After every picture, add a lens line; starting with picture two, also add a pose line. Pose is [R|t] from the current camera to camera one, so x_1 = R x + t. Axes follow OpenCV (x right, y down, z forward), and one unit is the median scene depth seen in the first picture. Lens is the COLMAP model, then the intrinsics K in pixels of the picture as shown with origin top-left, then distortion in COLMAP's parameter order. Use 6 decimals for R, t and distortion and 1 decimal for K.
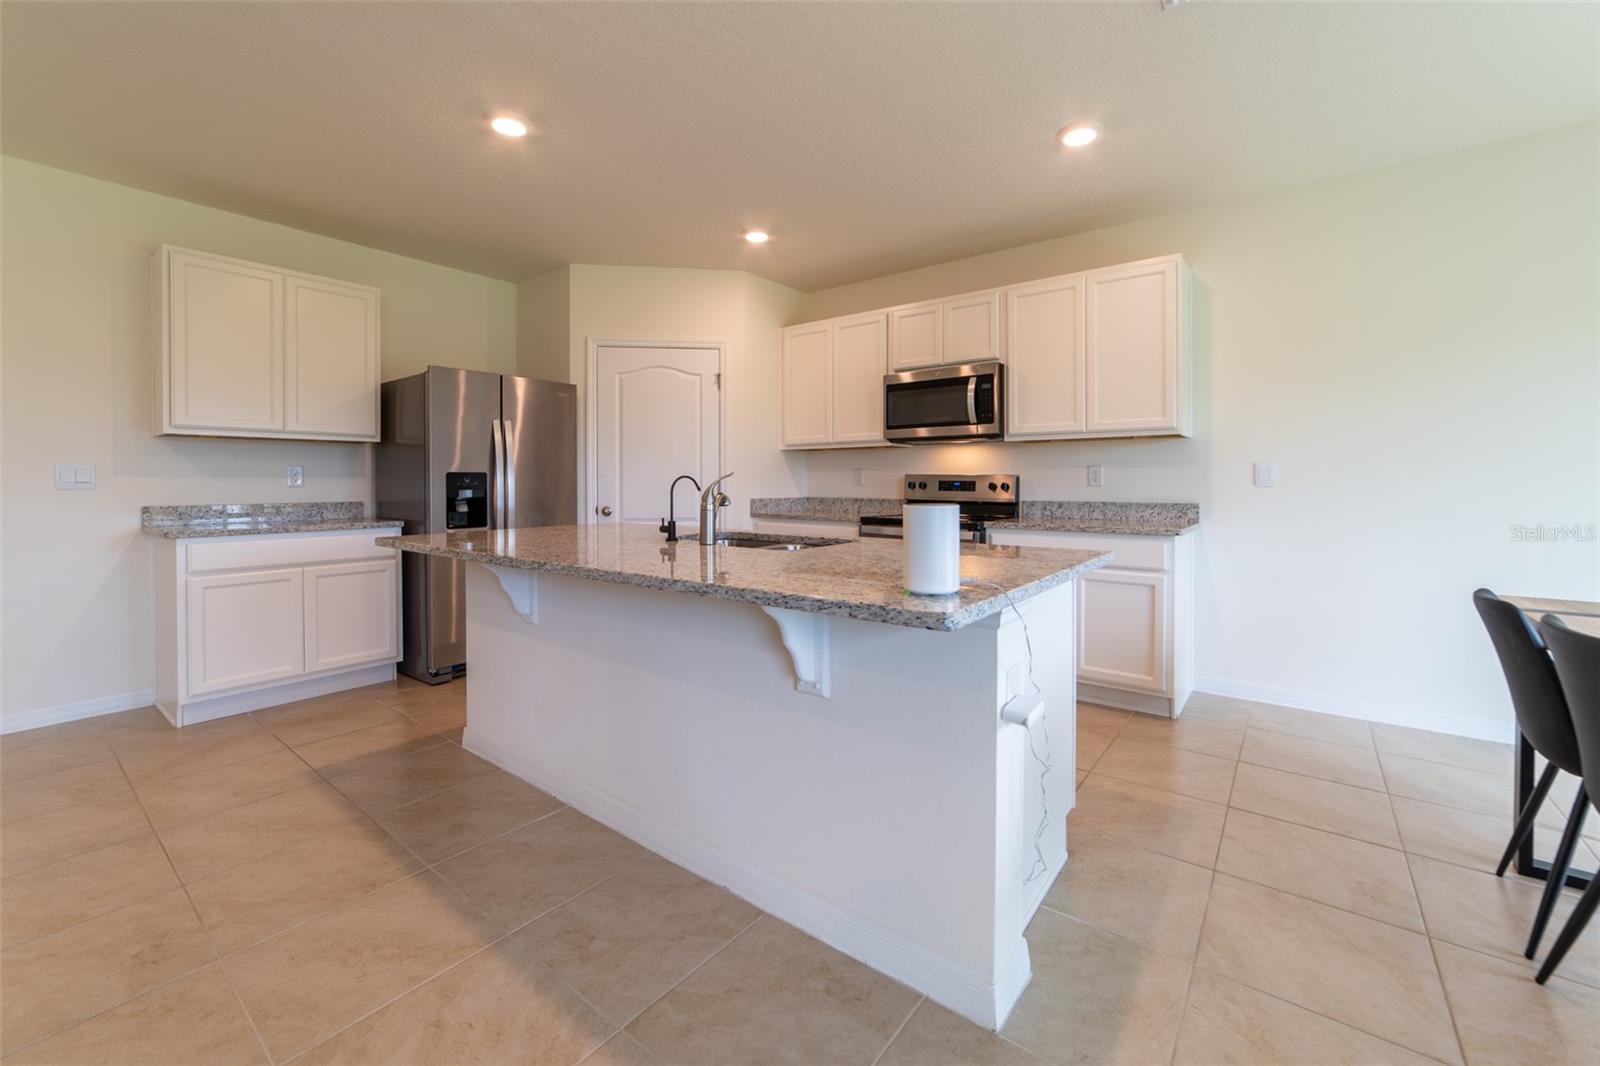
lens RADIAL K [[641.8, 0, 830.8], [0, 641.8, 499.0], [0, 0, 1]] dist [-0.013497, 0.004669]
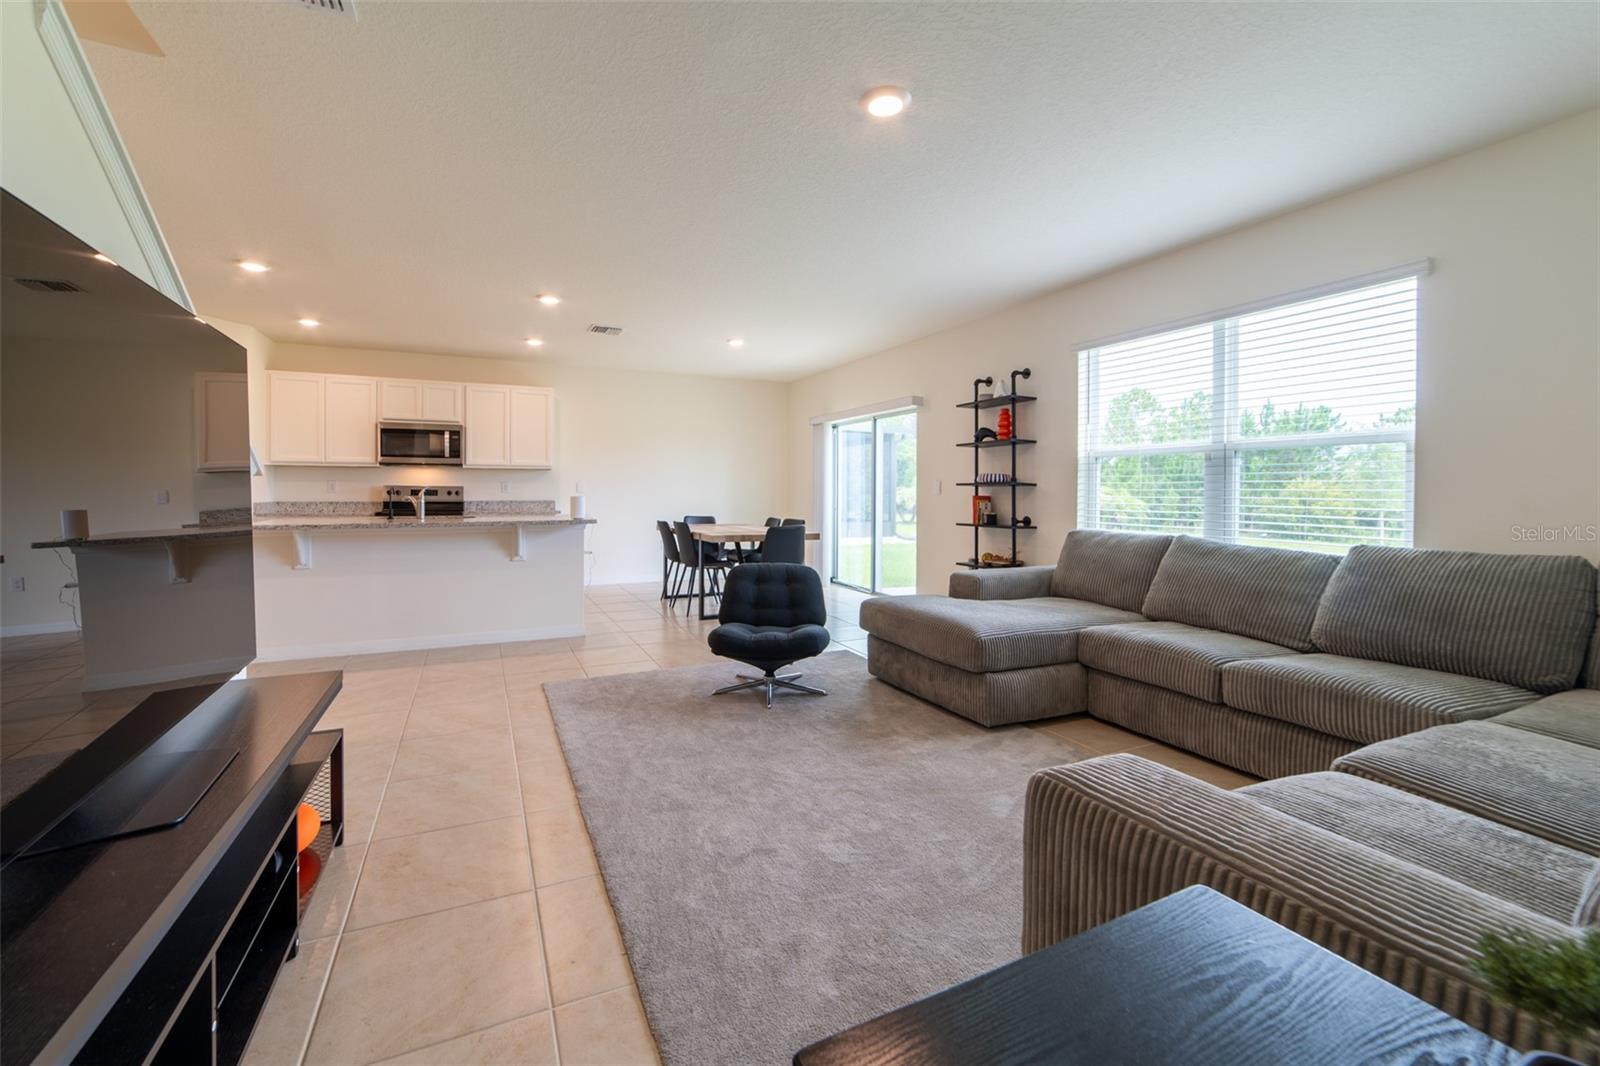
lens RADIAL K [[641.8, 0, 775.3], [0, 641.8, 481.1], [0, 0, 1]] dist [-0.013497, 0.004669]
pose [[0.475504, 0.011906, 0.879633, -0.911879], [0.020676, 0.999481, -0.024705, 0.010069], [-0.879470, 0.029935, 0.475011, -0.636720]]
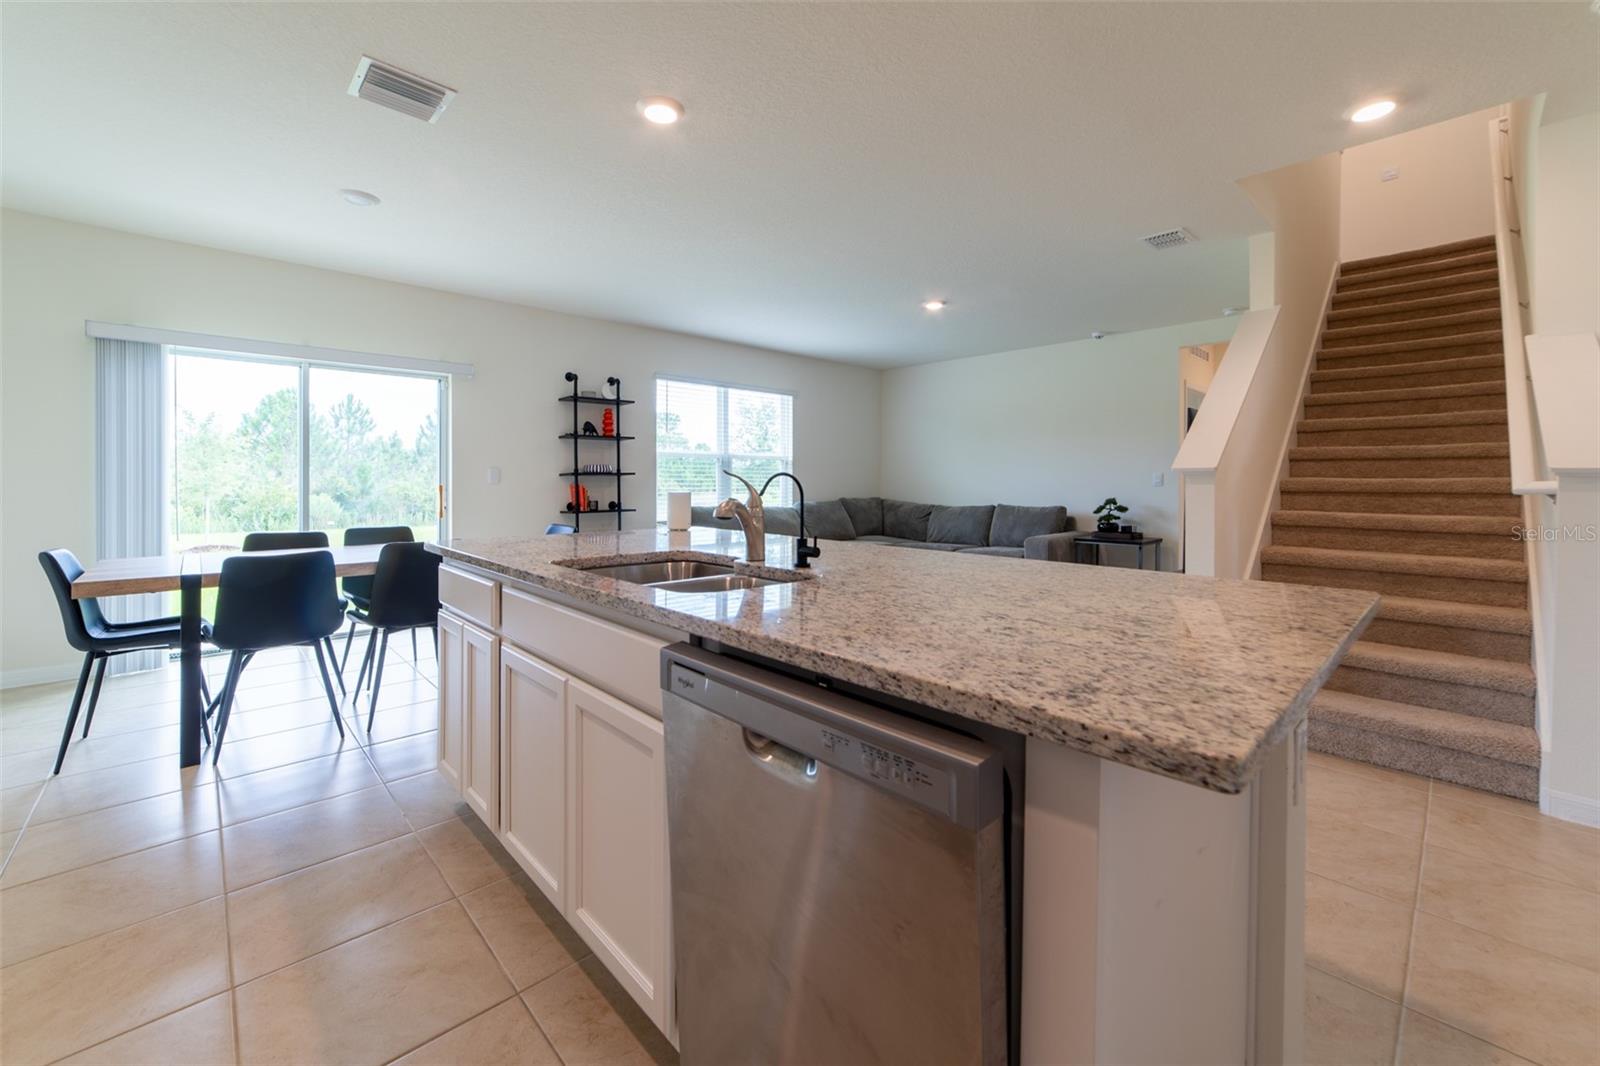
lens RADIAL K [[641.8, 0, 807.7], [0, 641.8, 482.8], [0, 0, 1]] dist [-0.013497, 0.004669]
pose [[-0.986621, -0.000579, 0.163031, -0.238918], [0.004416, 0.999532, 0.030273, -0.030075], [-0.162973, 0.030588, -0.986156, 1.061449]]
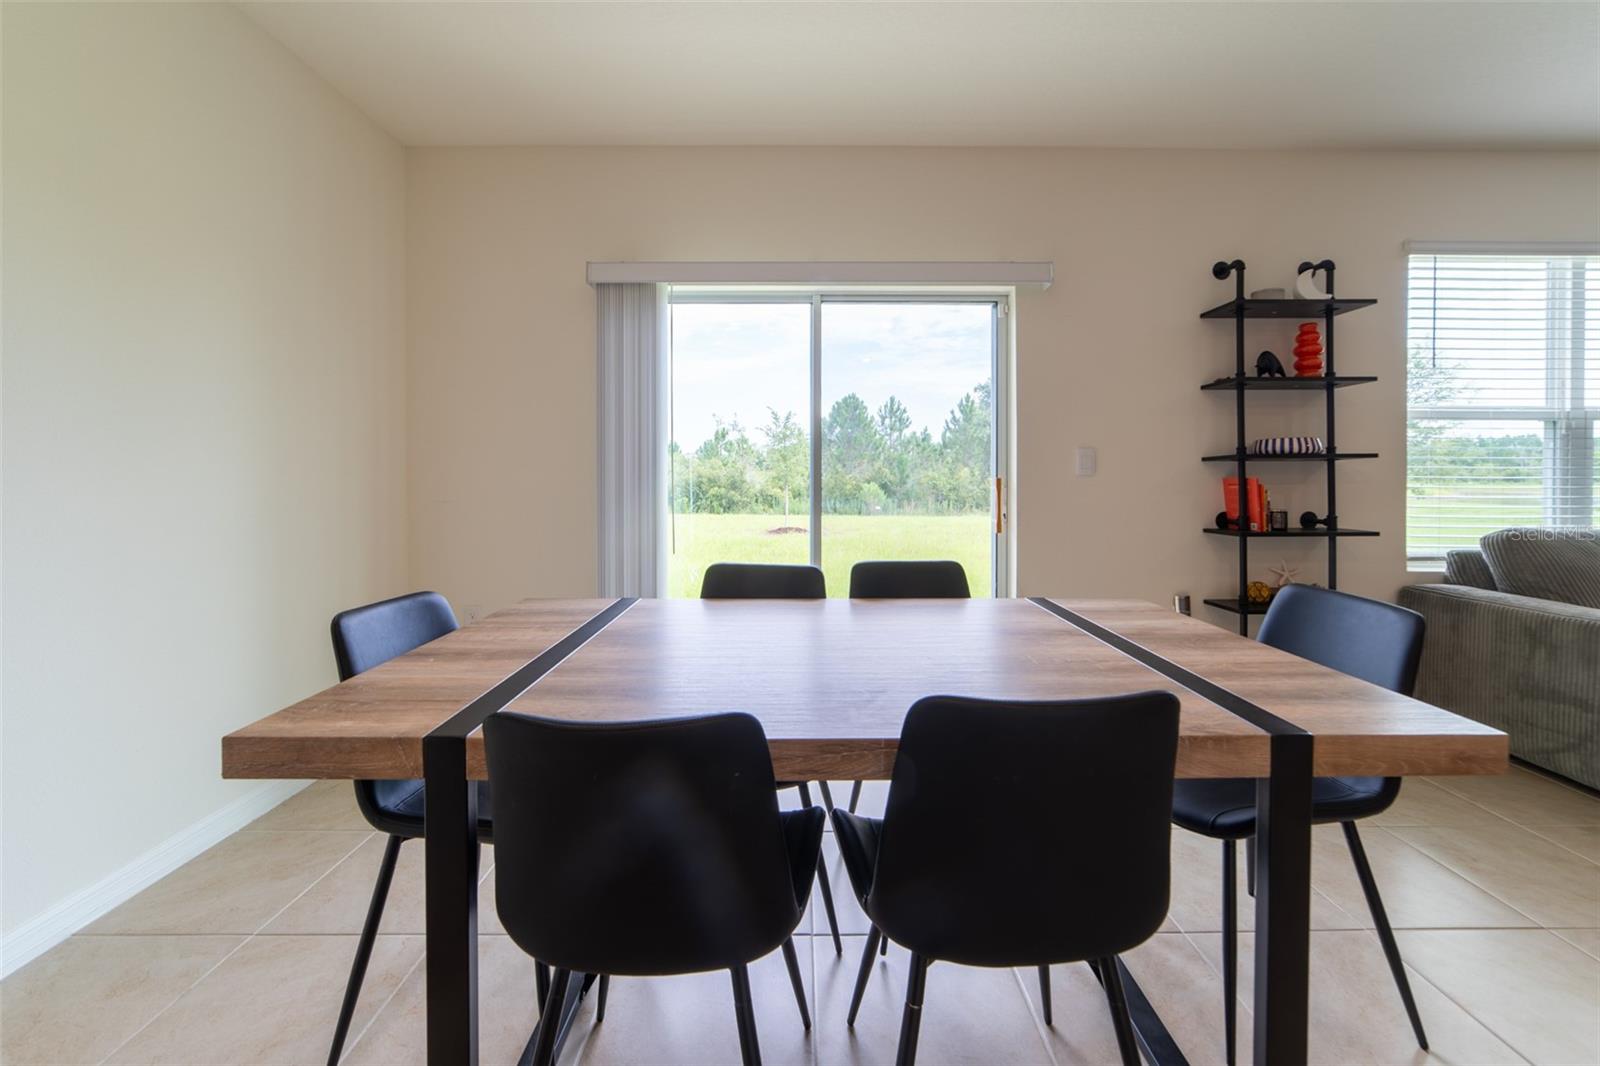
lens RADIAL K [[641.8, 0, 803.6], [0, 641.8, 474.7], [0, 0, 1]] dist [-0.013497, 0.004669]
pose [[-0.602278, -0.005369, 0.798268, 0.257310], [0.020598, 0.999540, 0.022264, -0.014295], [-0.798021, 0.029852, -0.601890, 0.527536]]
